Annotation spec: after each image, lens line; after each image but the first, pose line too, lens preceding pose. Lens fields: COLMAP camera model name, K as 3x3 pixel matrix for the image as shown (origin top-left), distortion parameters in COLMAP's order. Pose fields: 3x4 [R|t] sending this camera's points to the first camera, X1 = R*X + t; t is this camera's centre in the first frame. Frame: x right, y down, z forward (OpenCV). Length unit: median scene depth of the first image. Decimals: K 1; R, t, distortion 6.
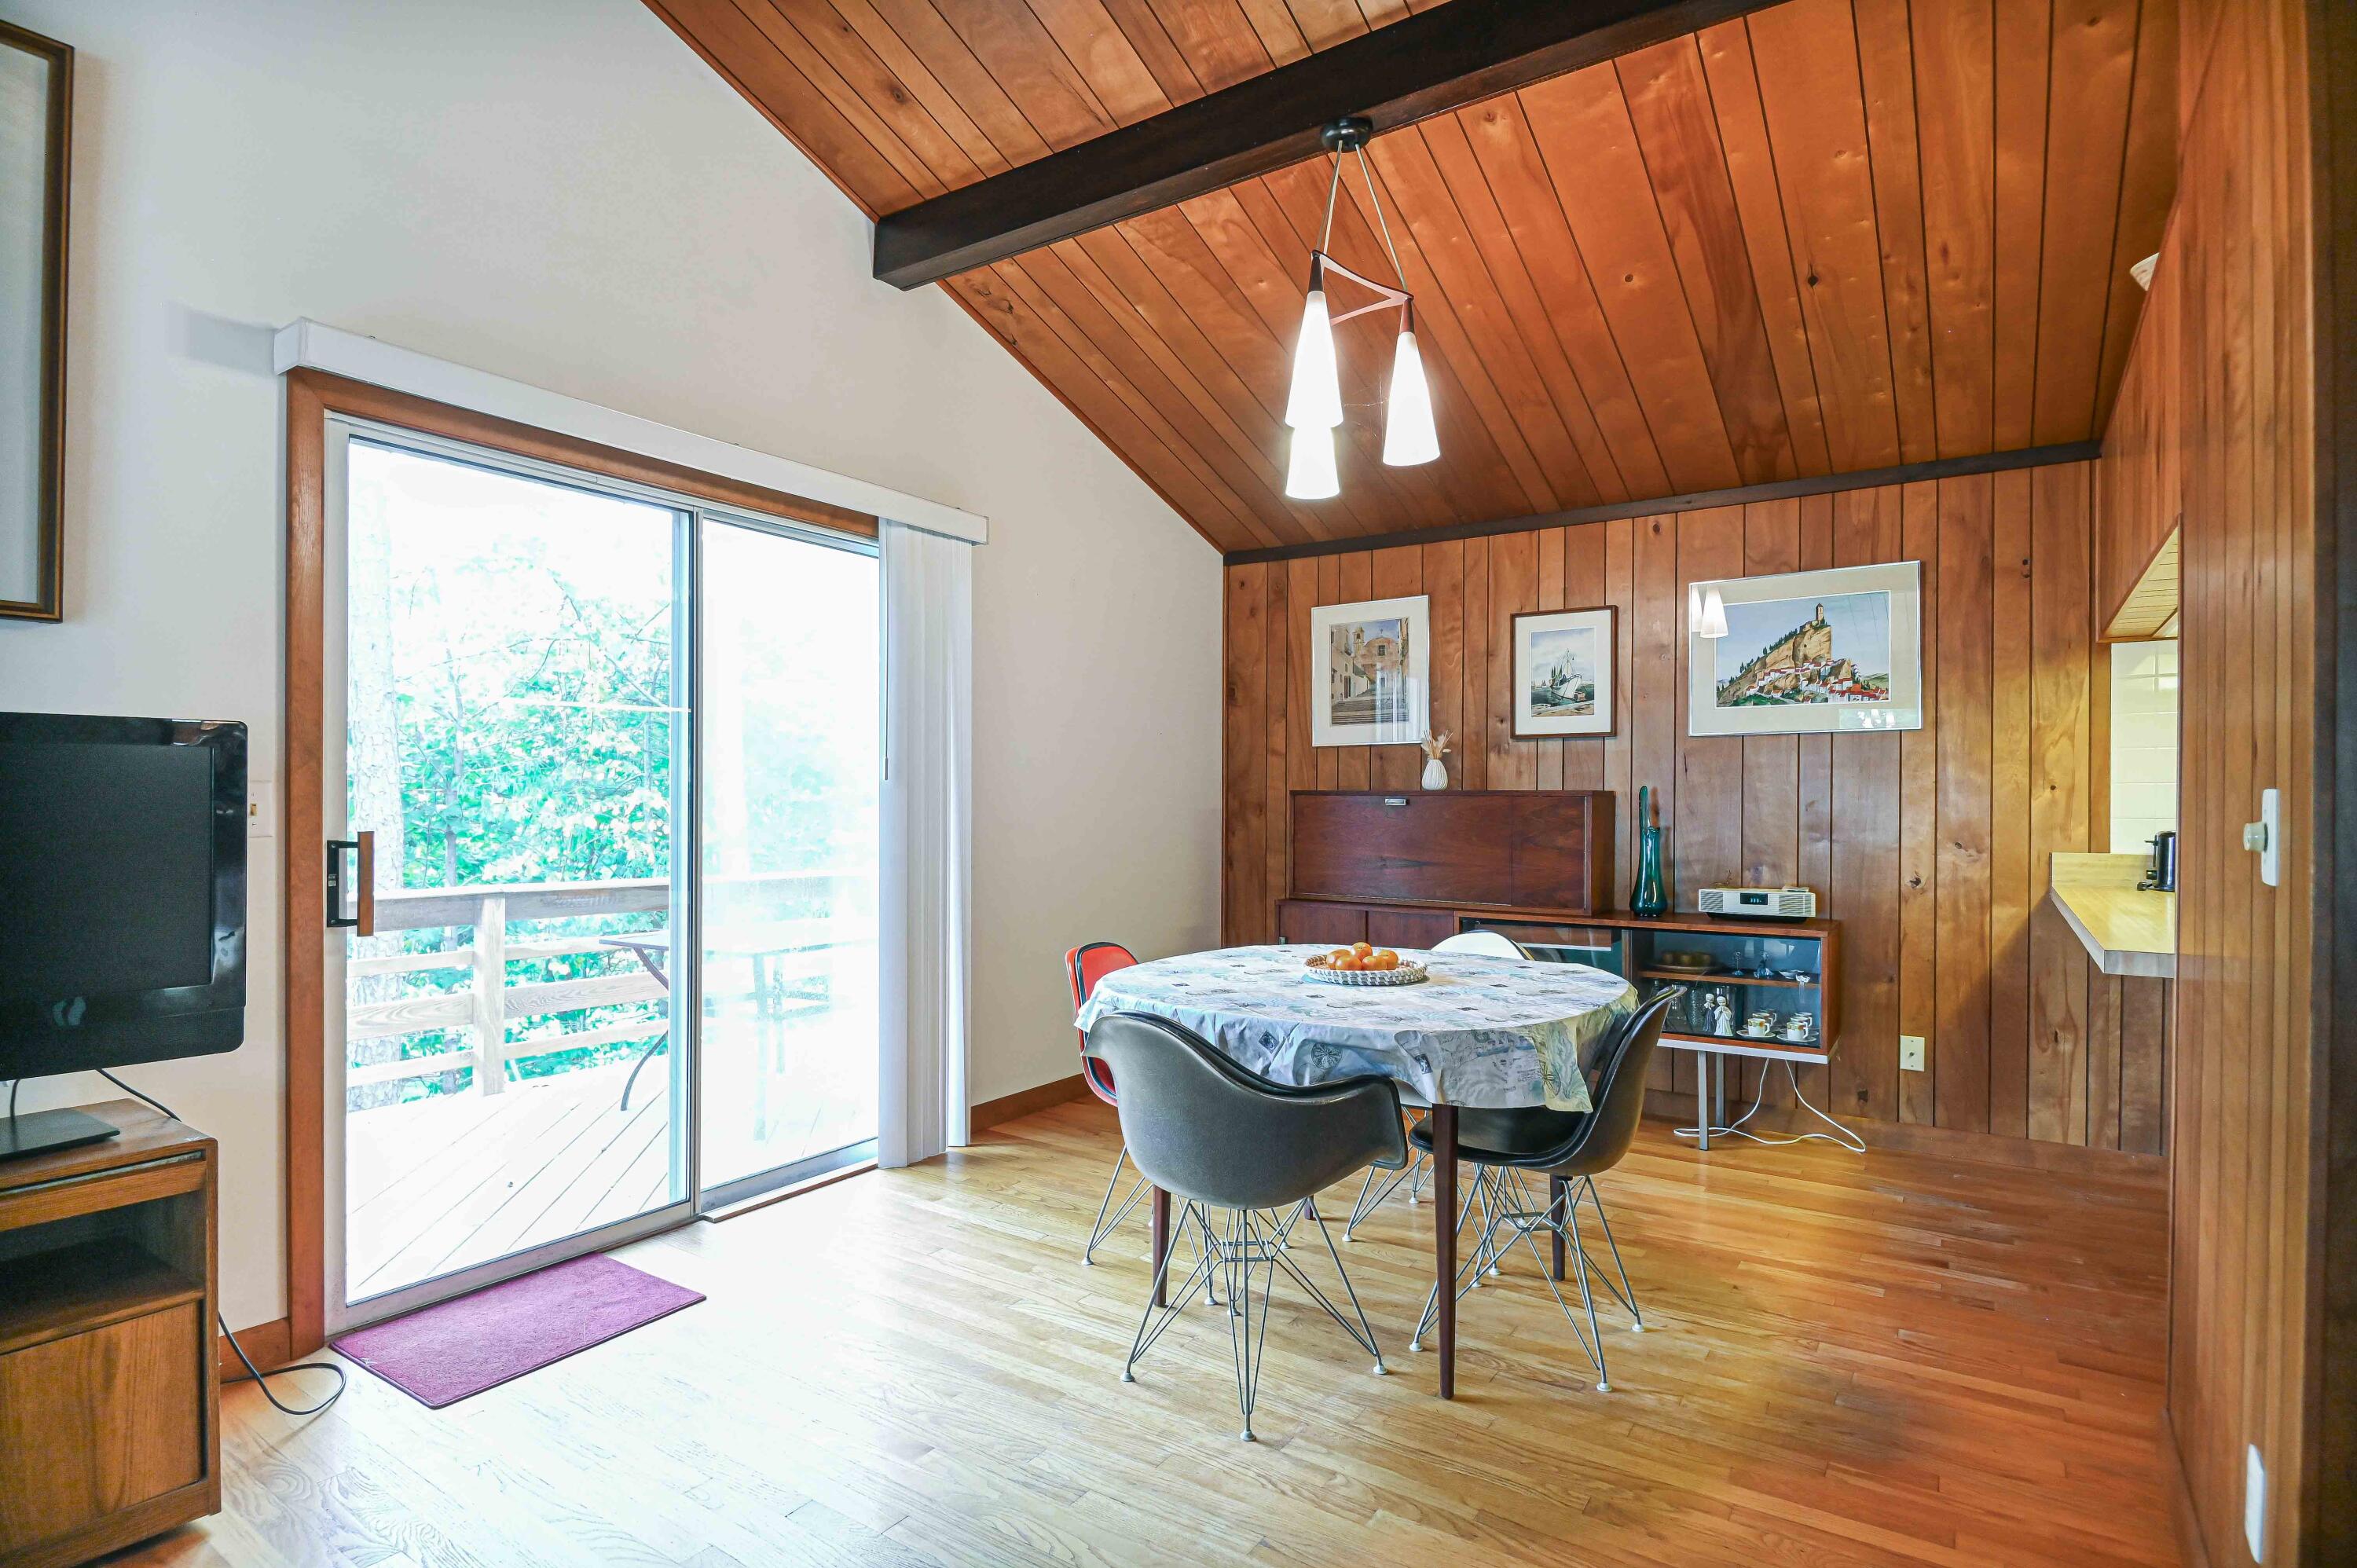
lens RADIAL K [[1174.2, 0, 1174.8], [0, 1174.2, 804.2], [0, 0, 1]] dist [0.024670, -0.026681]
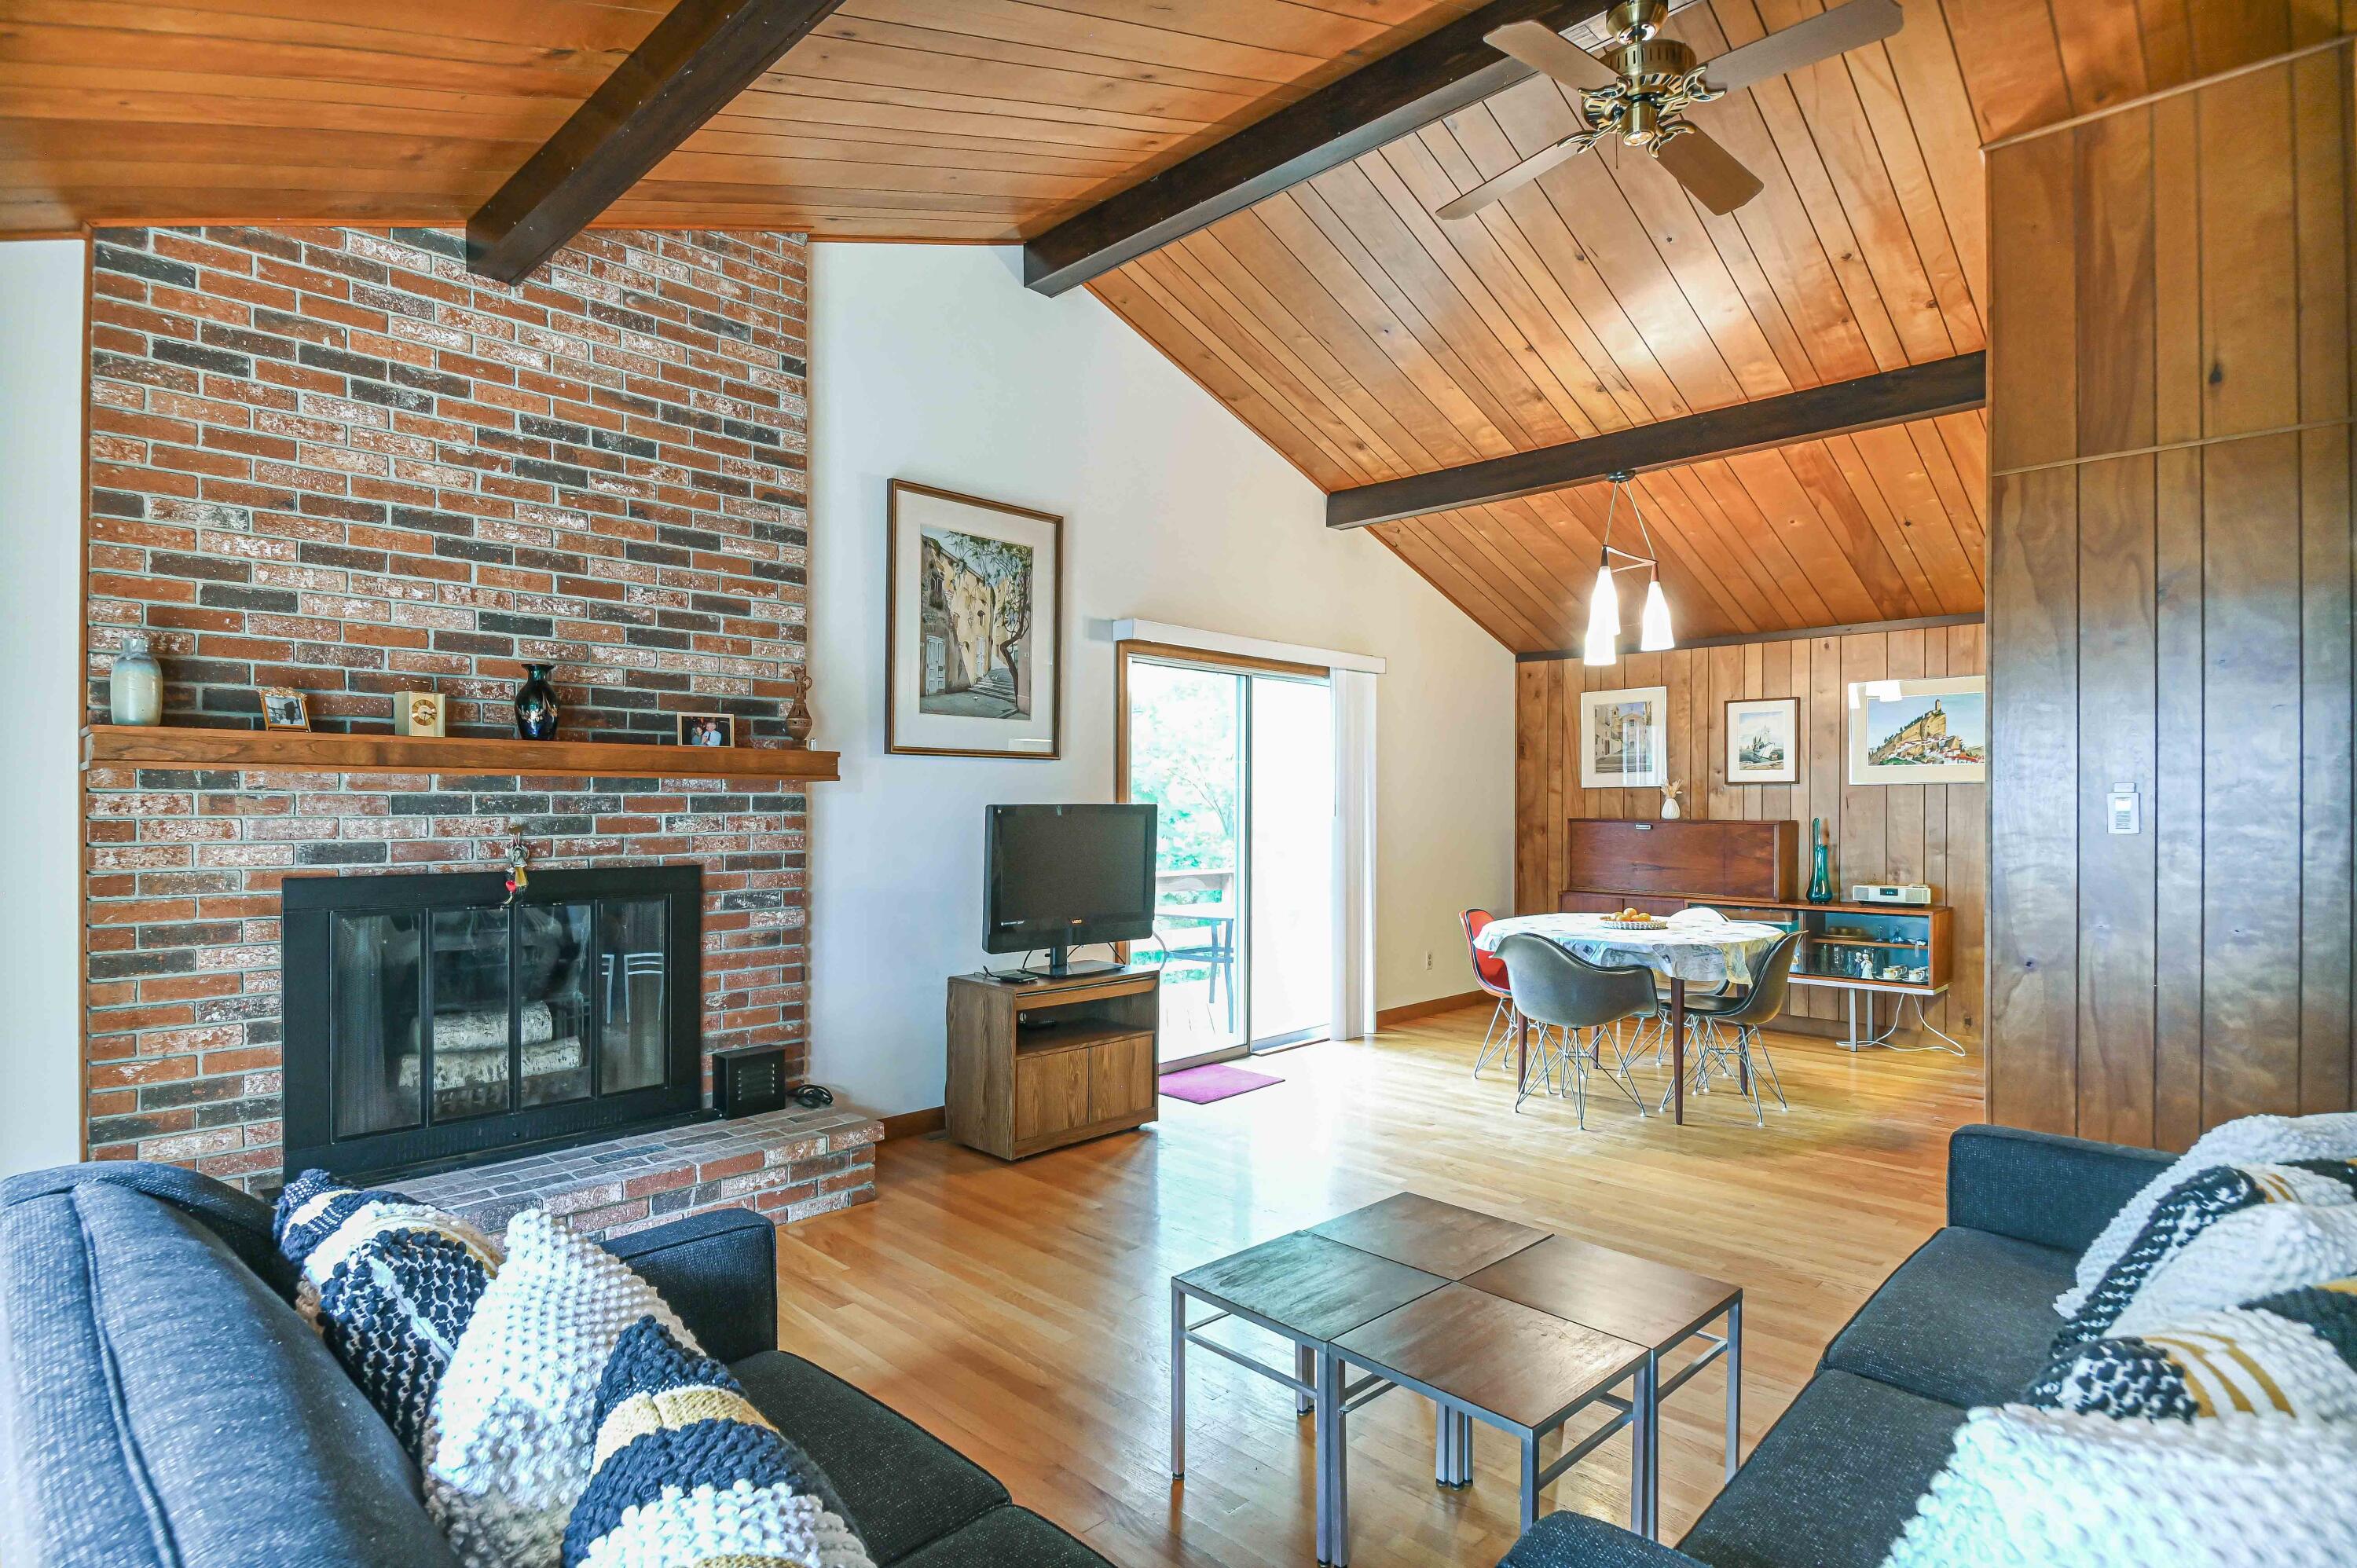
lens RADIAL K [[1174.2, 0, 1174.8], [0, 1174.2, 804.2], [0, 0, 1]] dist [0.024670, -0.026681]
pose [[0.984100, -0.001262, -0.177611, -0.156253], [0.000581, 0.999992, -0.003889, -0.029368], [0.177614, 0.003724, 0.984093, -0.688592]]
